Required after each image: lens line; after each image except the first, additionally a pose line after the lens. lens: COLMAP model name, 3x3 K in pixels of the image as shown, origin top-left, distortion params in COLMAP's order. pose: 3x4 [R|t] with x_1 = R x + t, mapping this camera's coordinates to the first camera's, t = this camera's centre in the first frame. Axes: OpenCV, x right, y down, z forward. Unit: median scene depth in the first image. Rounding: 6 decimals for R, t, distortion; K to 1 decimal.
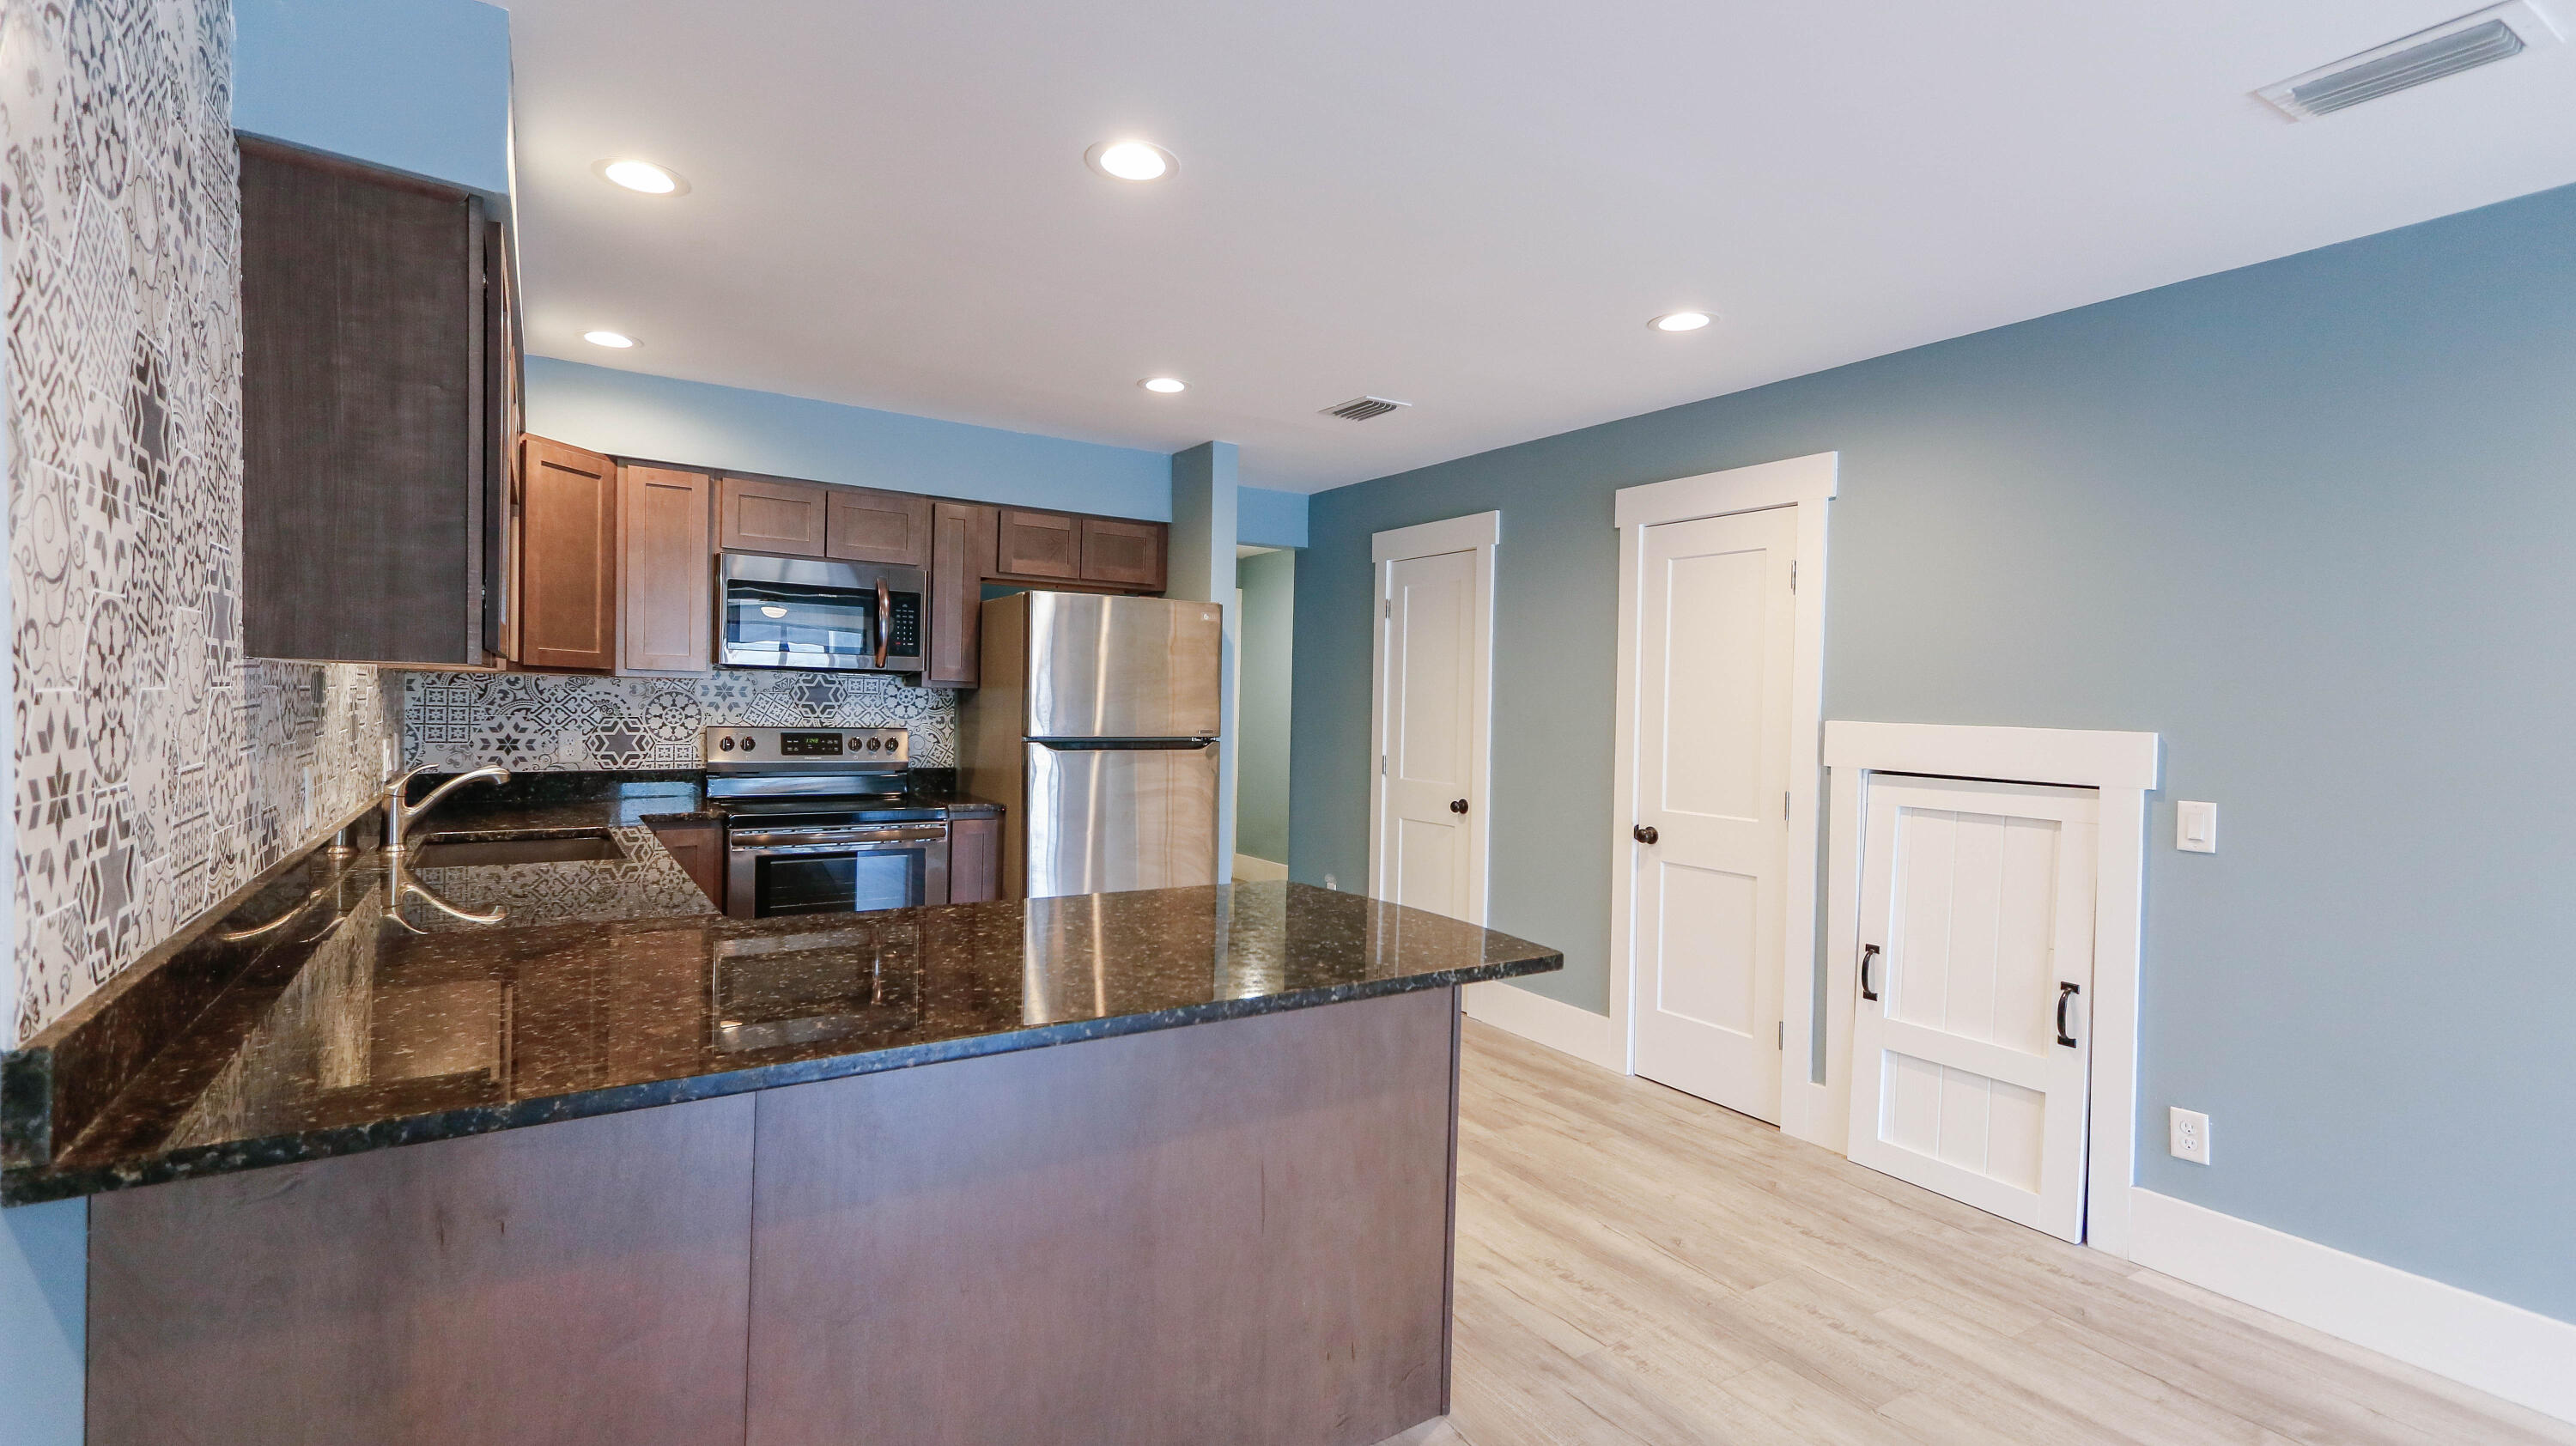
lens RADIAL K [[1194.7, 0, 1299.5], [0, 1194.7, 717.7], [0, 0, 1]] dist [0.018290, -0.002544]
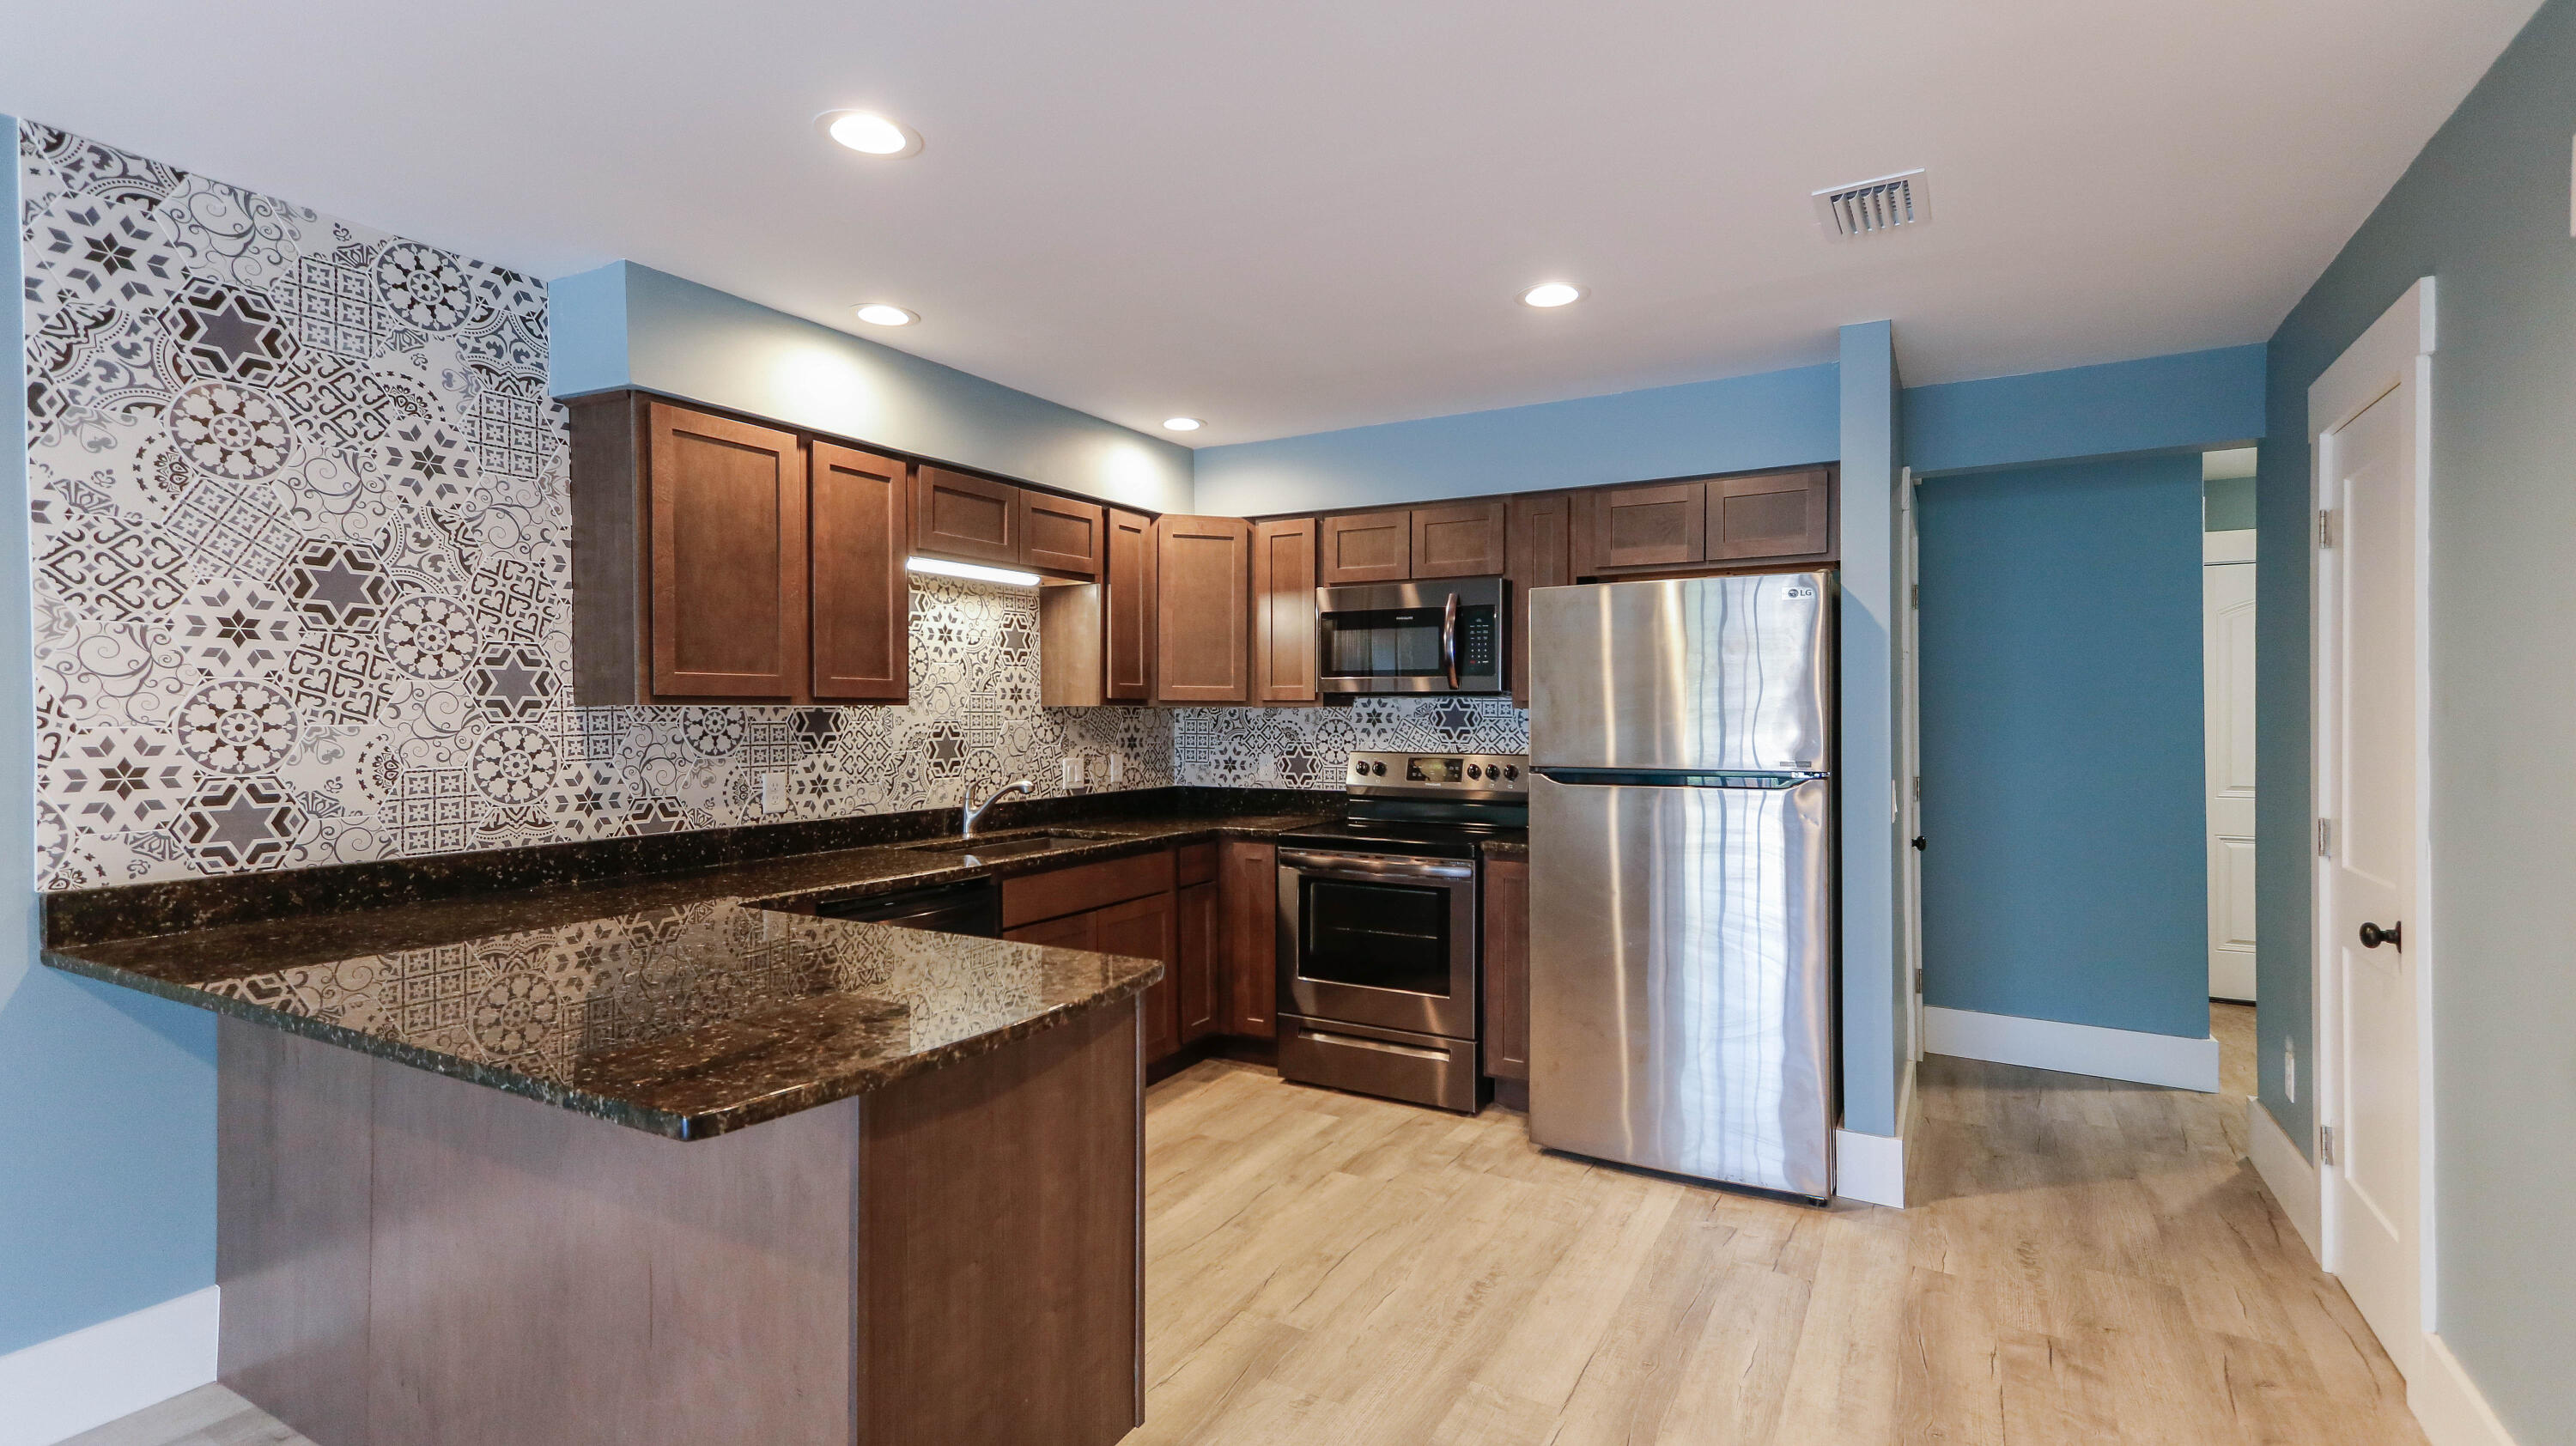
lens RADIAL K [[1194.7, 0, 1277.6], [0, 1194.7, 722.1], [0, 0, 1]] dist [0.018290, -0.002544]
pose [[0.461001, -0.016324, -0.887249, 0.445142], [-0.000499, 0.999826, -0.018654, 0.001417], [0.887399, 0.009043, 0.460913, 0.475739]]
